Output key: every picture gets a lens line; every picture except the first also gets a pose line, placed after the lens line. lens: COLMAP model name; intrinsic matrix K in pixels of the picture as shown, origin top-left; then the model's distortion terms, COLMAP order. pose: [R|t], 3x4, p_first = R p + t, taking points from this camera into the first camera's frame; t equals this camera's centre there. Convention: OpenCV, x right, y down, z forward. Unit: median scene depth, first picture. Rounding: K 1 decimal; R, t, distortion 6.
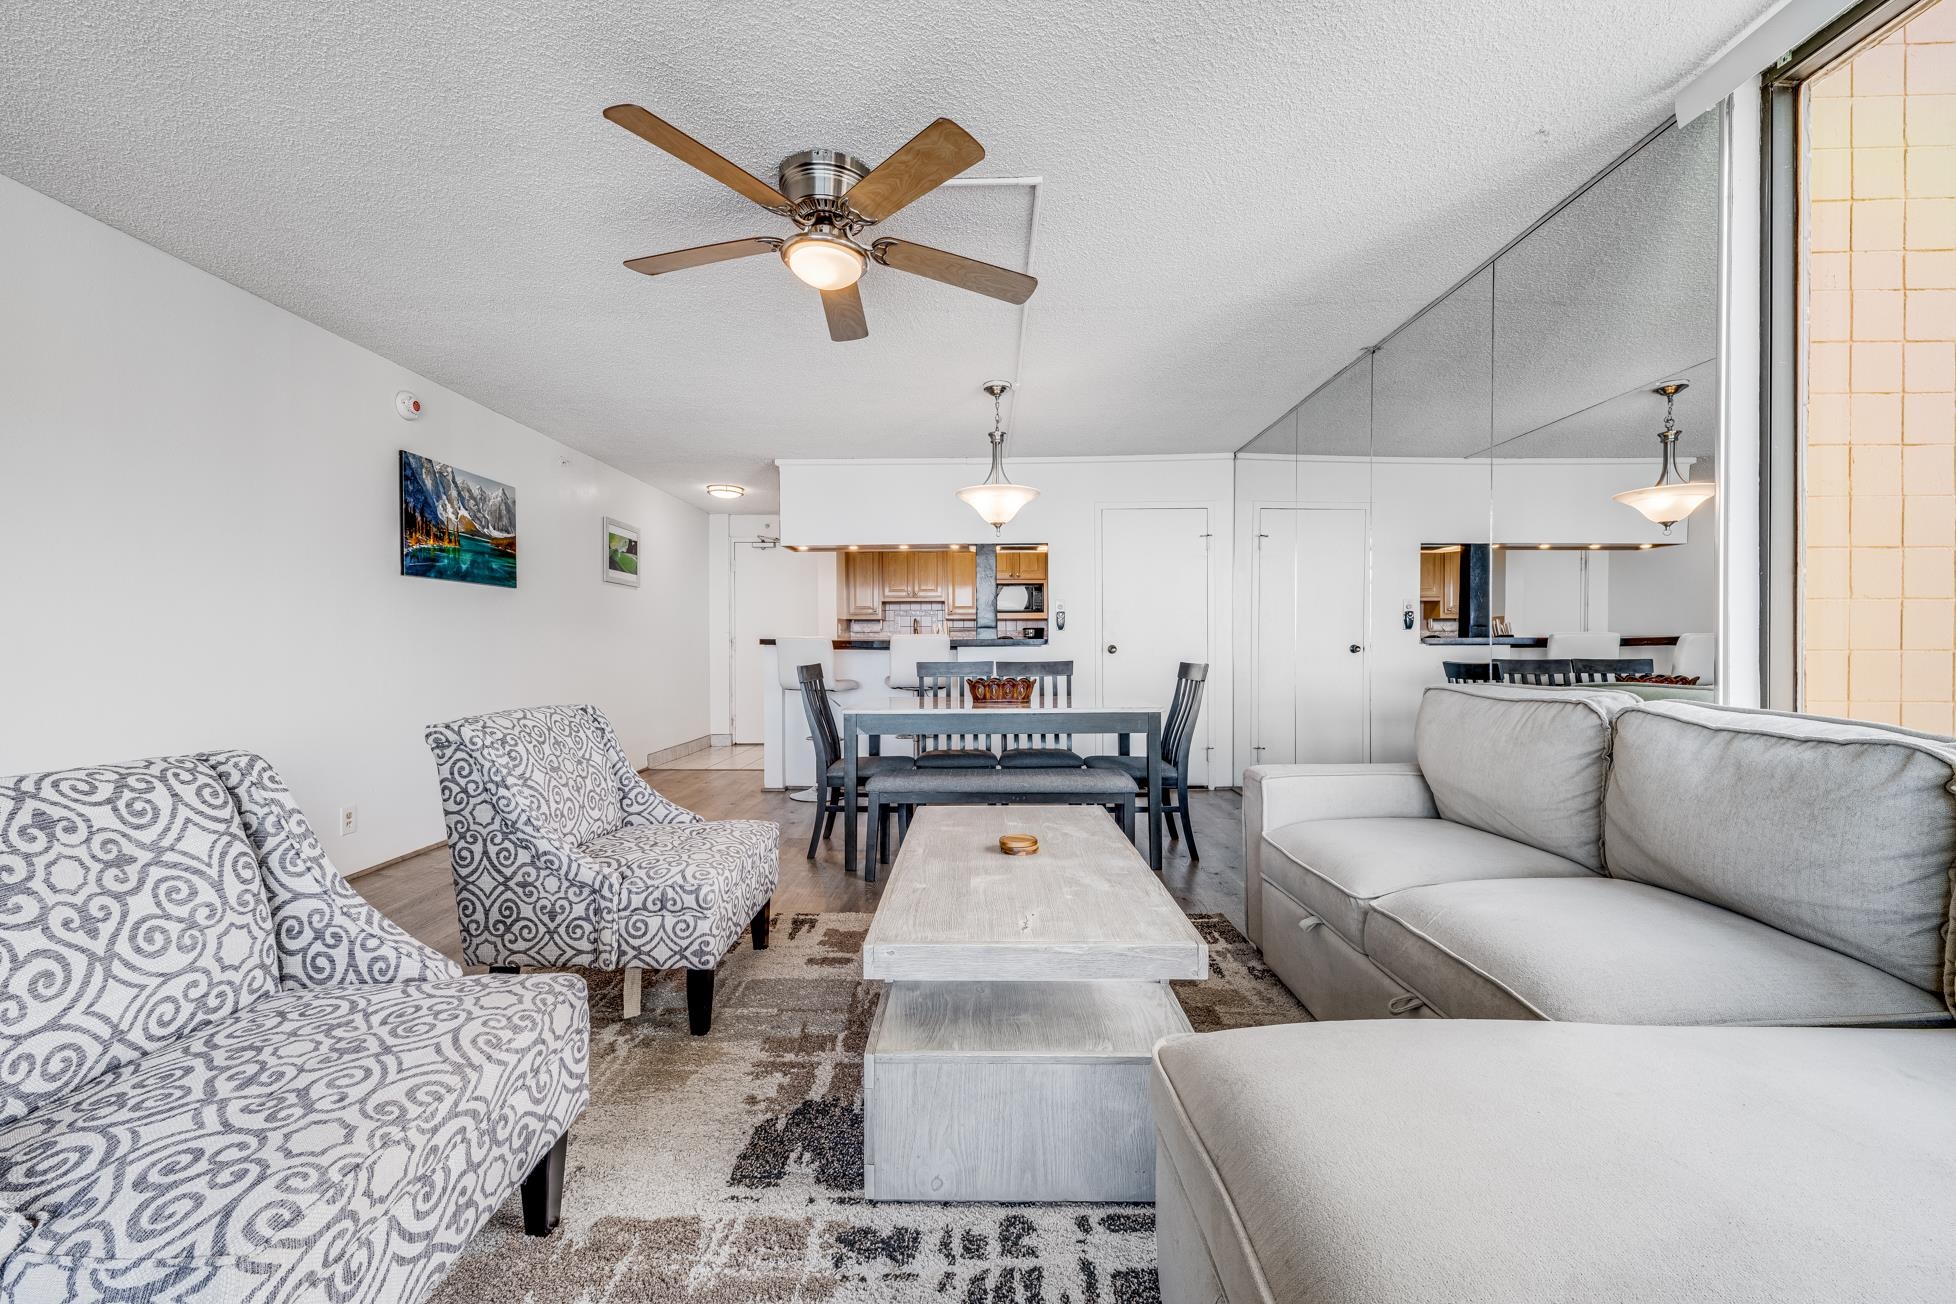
lens RADIAL K [[774.0, 0, 969.9], [0, 774.0, 648.2], [0, 0, 1]] dist [-0.001315, -0.000528]
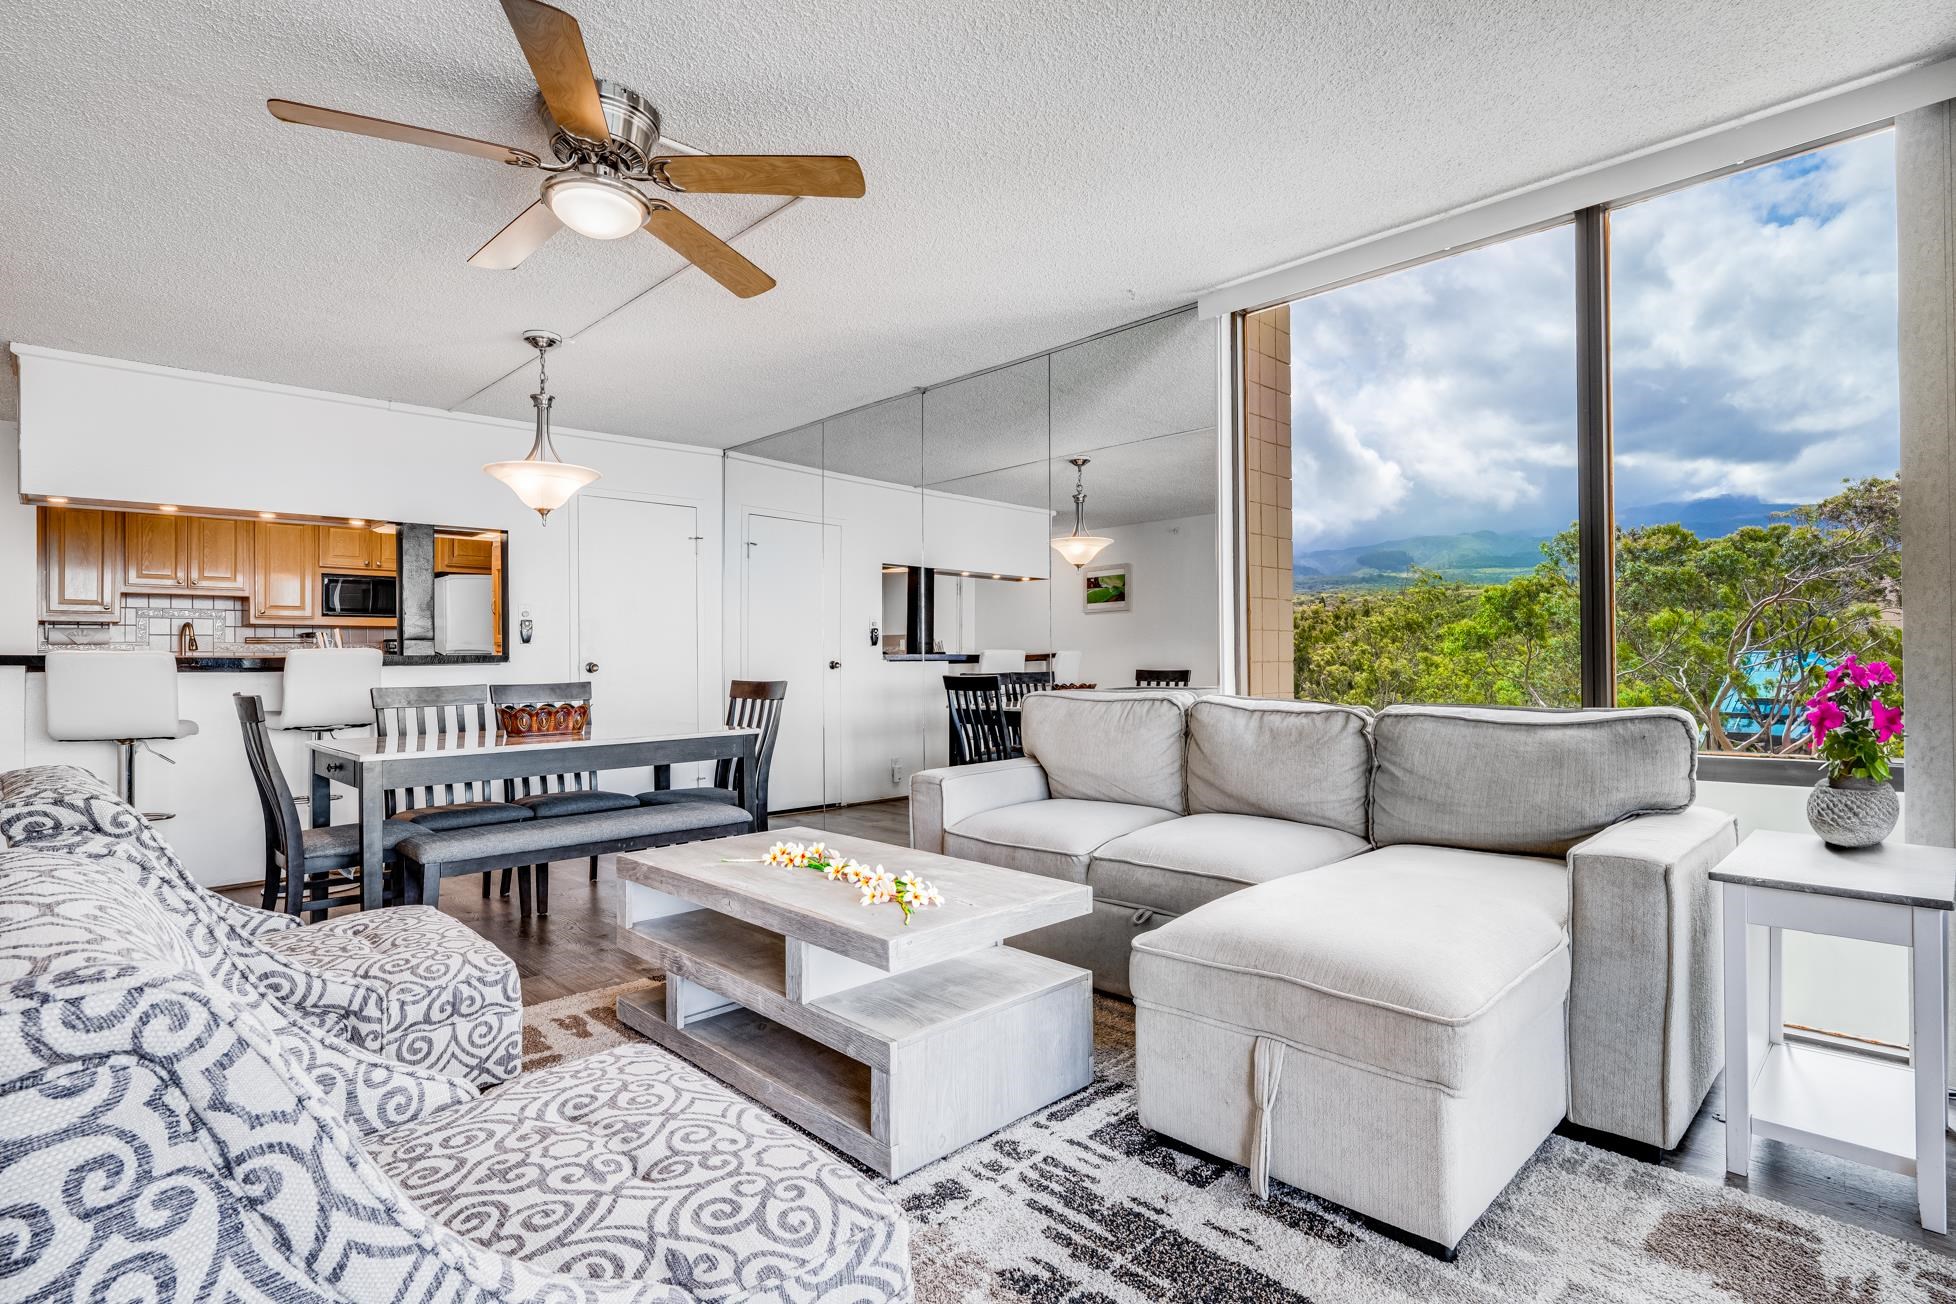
lens RADIAL K [[982.1, 0, 966.0], [0, 982.1, 644.8], [0, 0, 1]] dist [-0.000220, -0.001170]
pose [[0.708568, 0.007601, 0.705602, -0.388280], [0.008161, 0.999787, -0.018965, 0.000184], [-0.705595, 0.019196, 0.708355, -0.017790]]
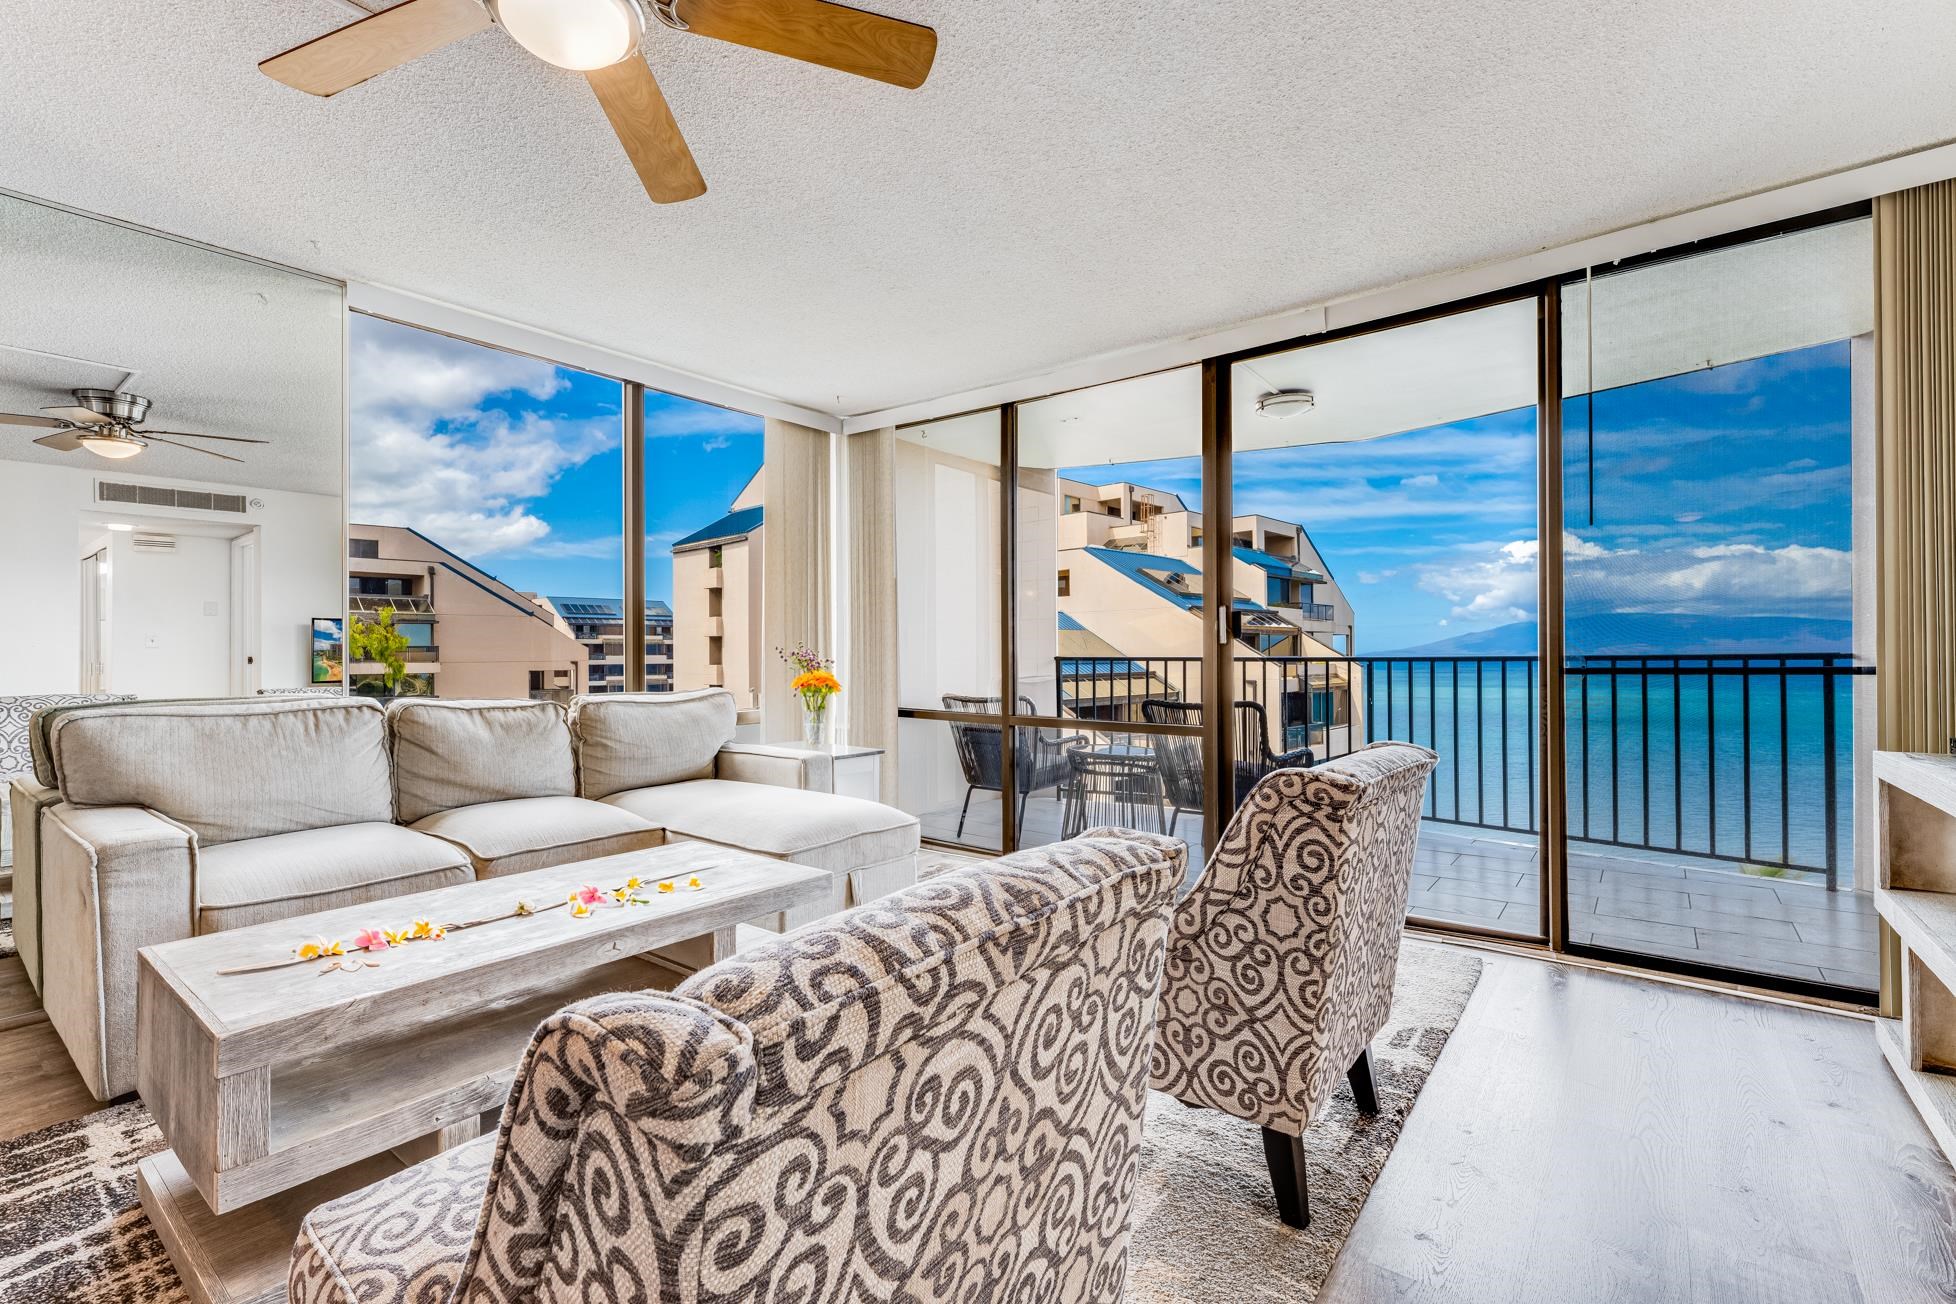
lens RADIAL K [[877.6, 0, 974.6], [0, 877.6, 650.4], [0, 0, 1]] dist [-0.003225, 0.000720]
pose [[-0.798370, 0.011913, 0.602049, -0.494329], [0.009532, 0.999929, -0.007147, -0.003420], [-0.602092, 0.000033, -0.798427, 0.801452]]
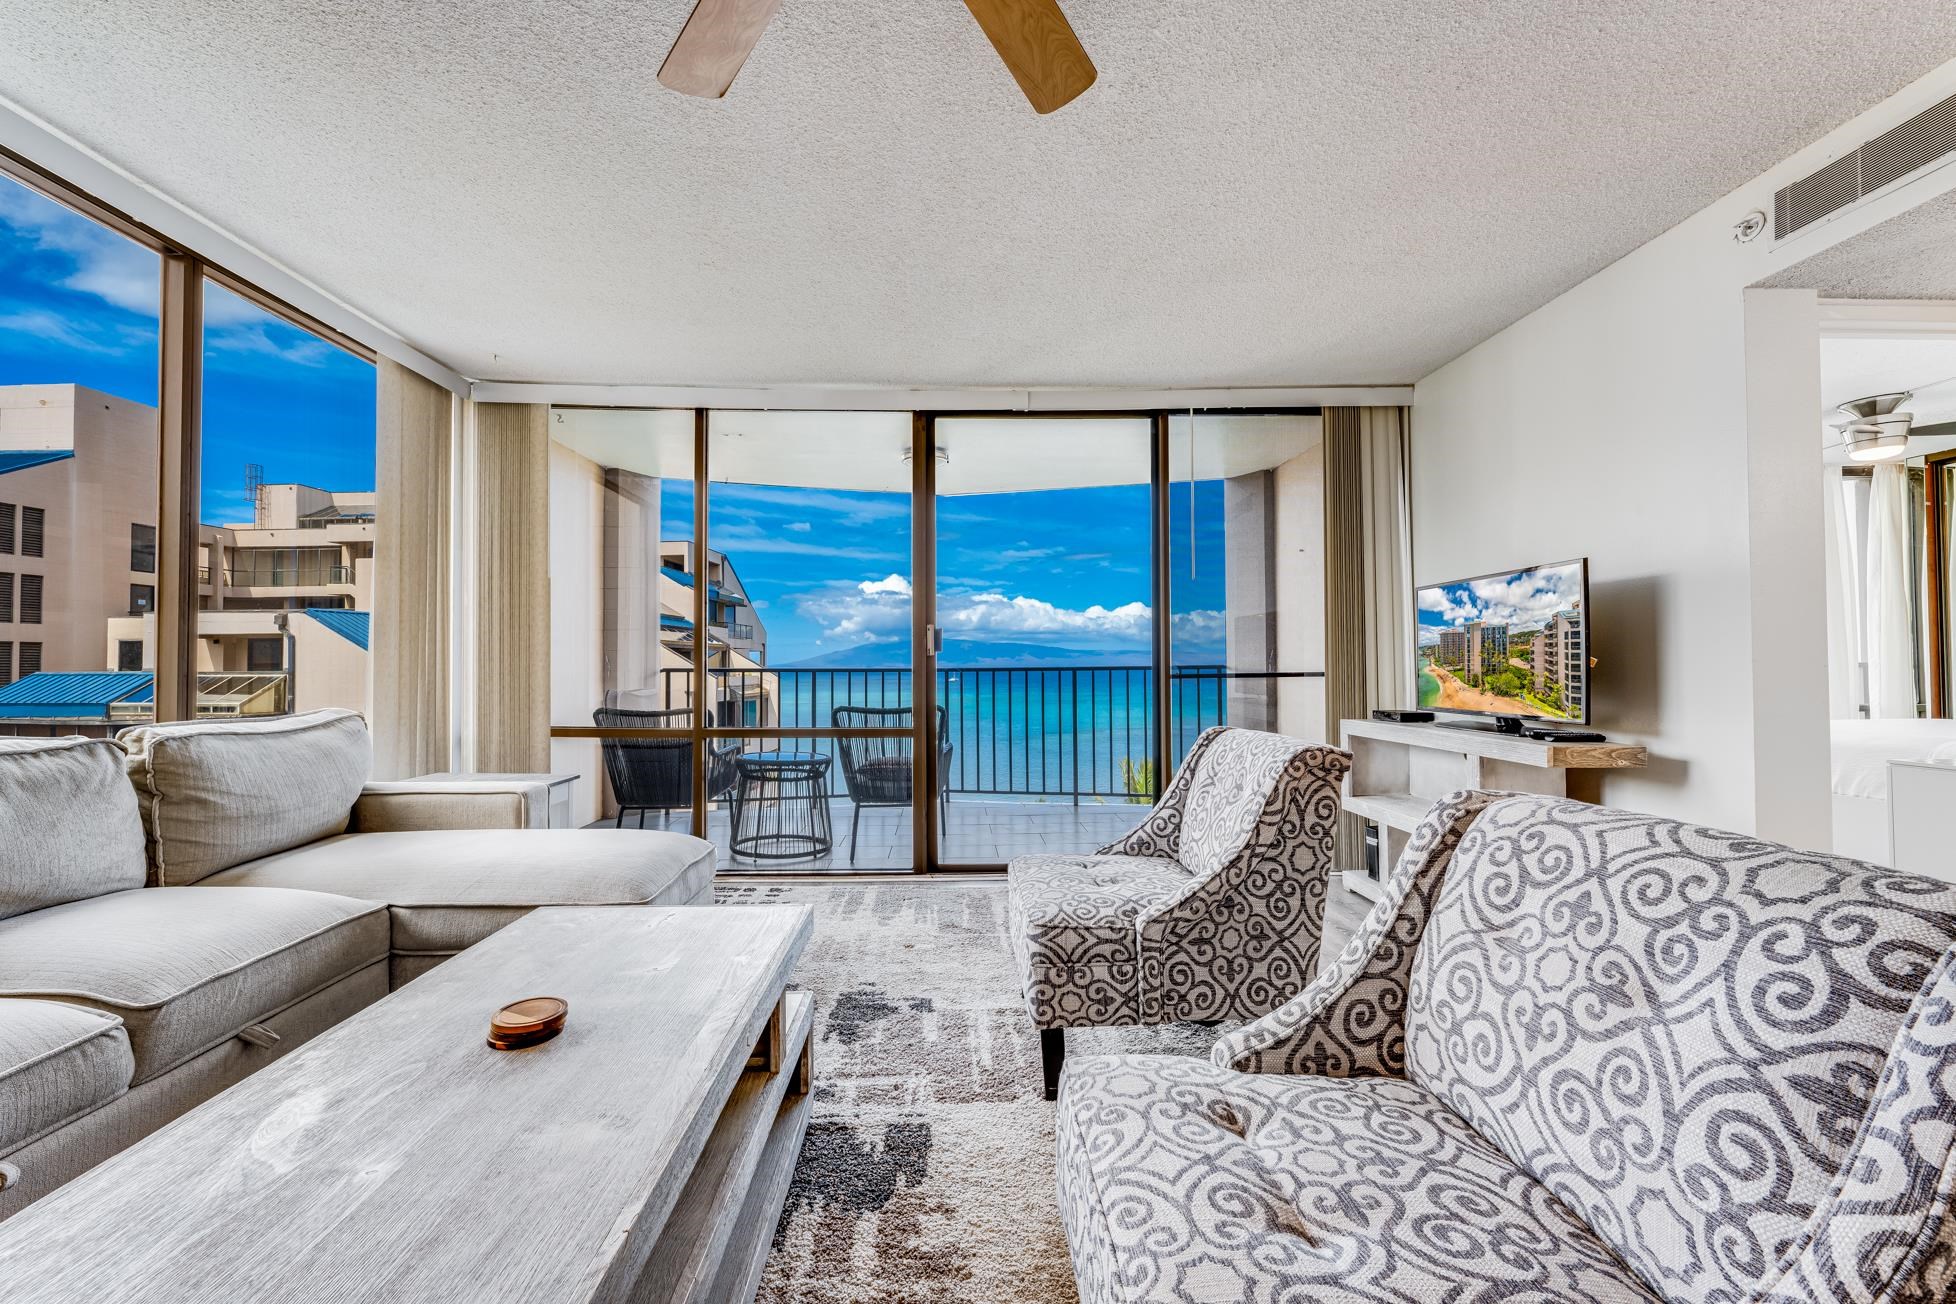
lens RADIAL K [[774.0, 0, 981.7], [0, 774.0, 655.4], [0, 0, 1]] dist [-0.001315, -0.000528]
pose [[-0.998445, 0.008792, -0.055044, -0.131150], [0.009424, 0.999893, -0.011228, -0.003626], [0.054939, -0.011730, -0.998421, 0.864479]]
